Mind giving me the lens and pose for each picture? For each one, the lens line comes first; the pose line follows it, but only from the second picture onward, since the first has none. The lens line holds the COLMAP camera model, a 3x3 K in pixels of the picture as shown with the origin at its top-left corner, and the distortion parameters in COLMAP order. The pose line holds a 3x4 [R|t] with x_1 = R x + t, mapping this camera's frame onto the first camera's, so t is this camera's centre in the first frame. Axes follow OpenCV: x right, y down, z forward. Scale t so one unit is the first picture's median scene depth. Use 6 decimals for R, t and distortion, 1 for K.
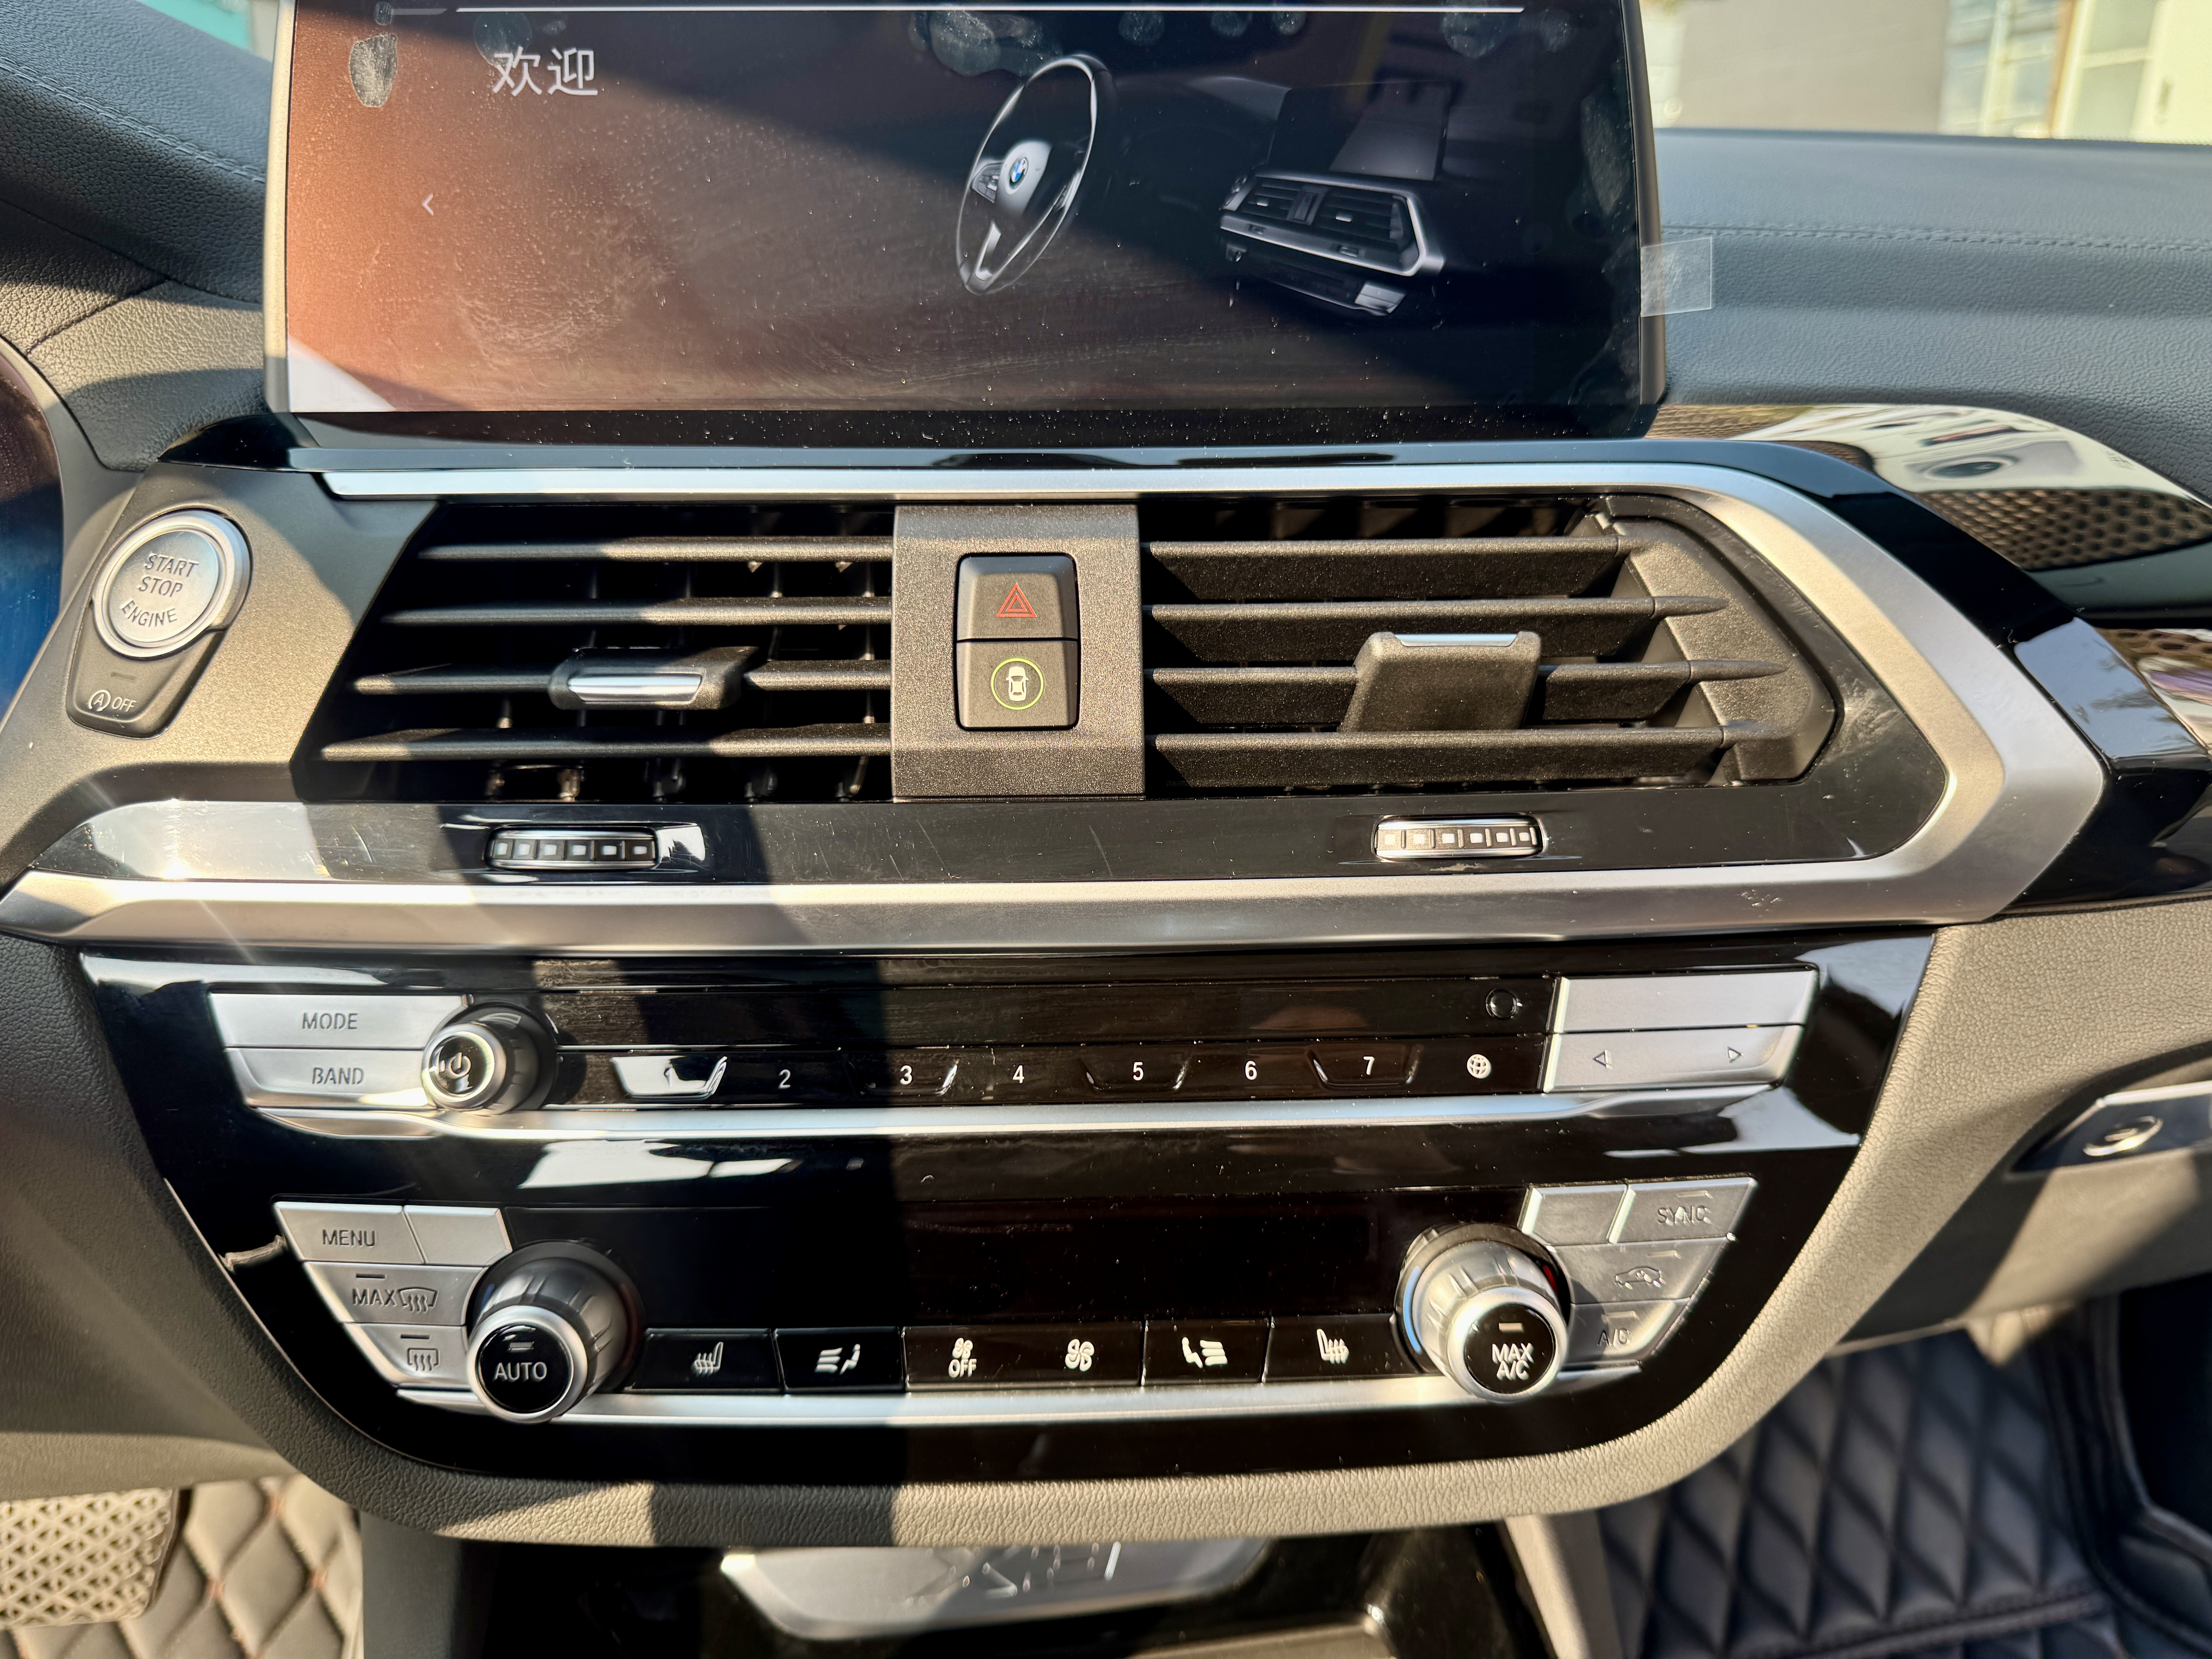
lens RADIAL K [[1602.3, 0, 1099.8], [0, 1602.3, 820.7], [0, 0, 1]] dist [0.022410, -0.044740]
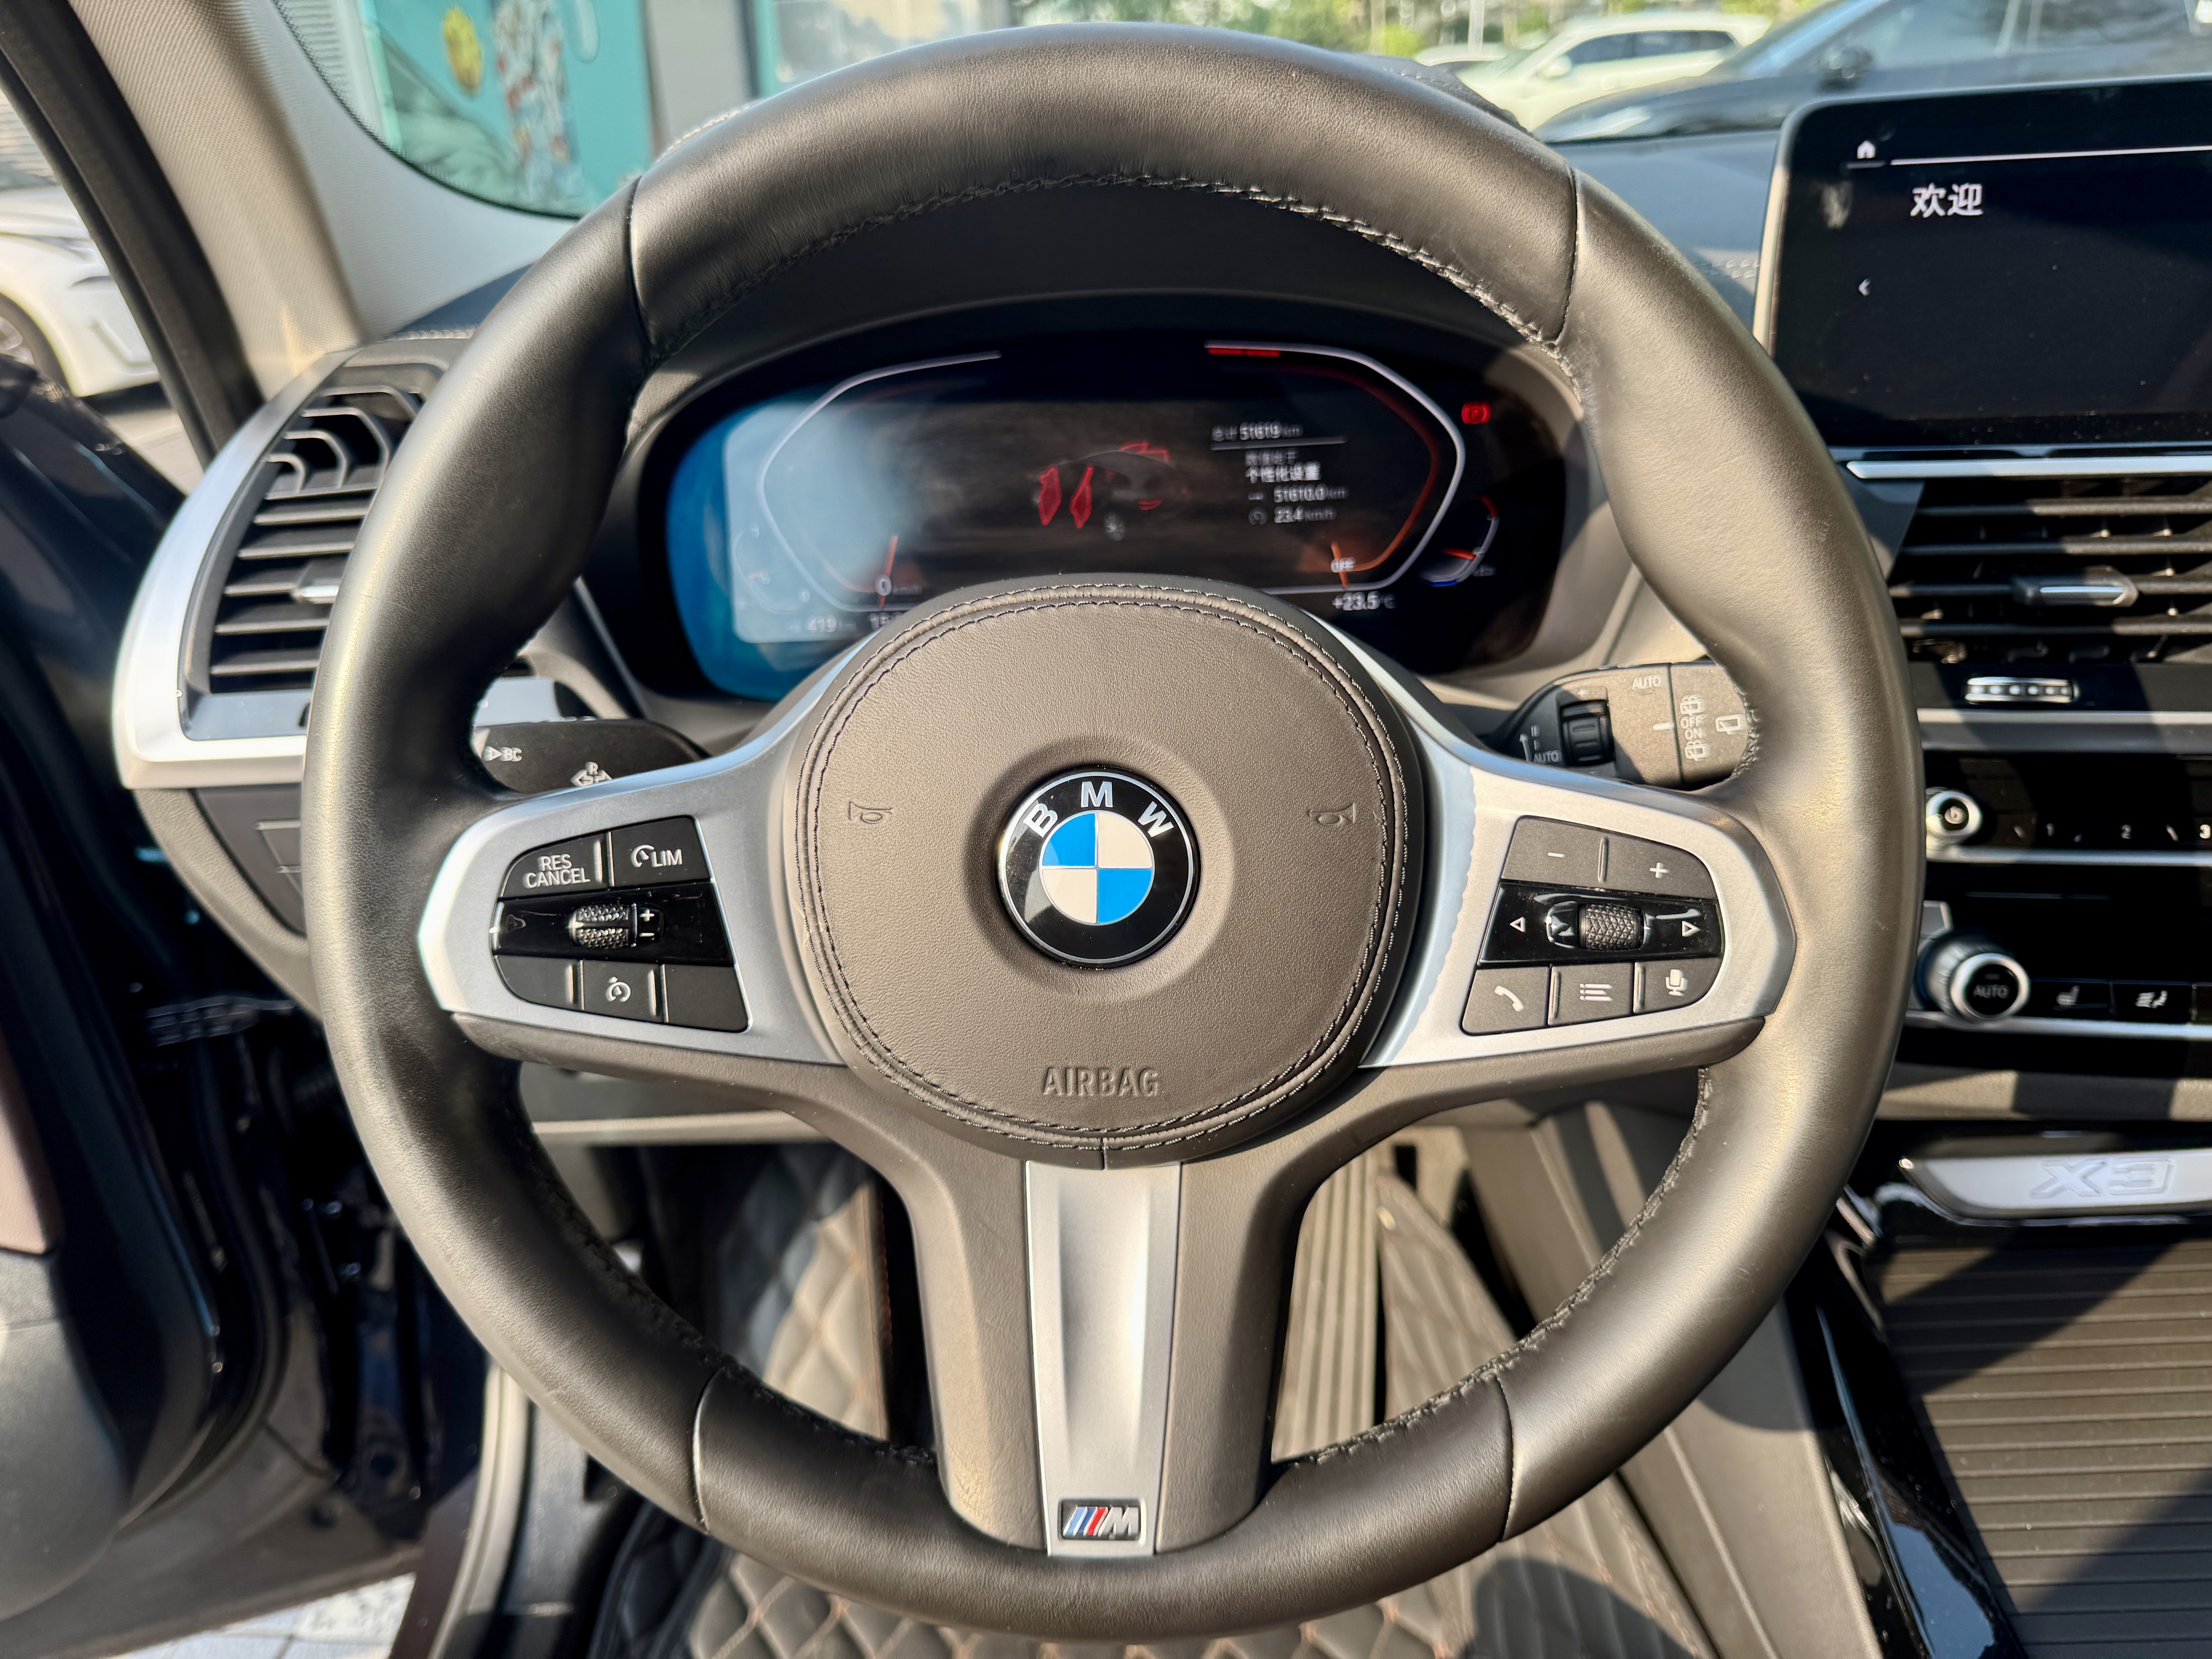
lens RADIAL K [[1579.9, 0, 1097.0], [0, 1579.9, 828.0], [0, 0, 1]] dist [0.109733, -0.207402]
pose [[0.982973, 0.023685, -0.182216, -0.952303], [-0.009485, 0.996876, 0.078410, 0.039508], [0.183503, -0.075347, 0.980127, -0.811061]]
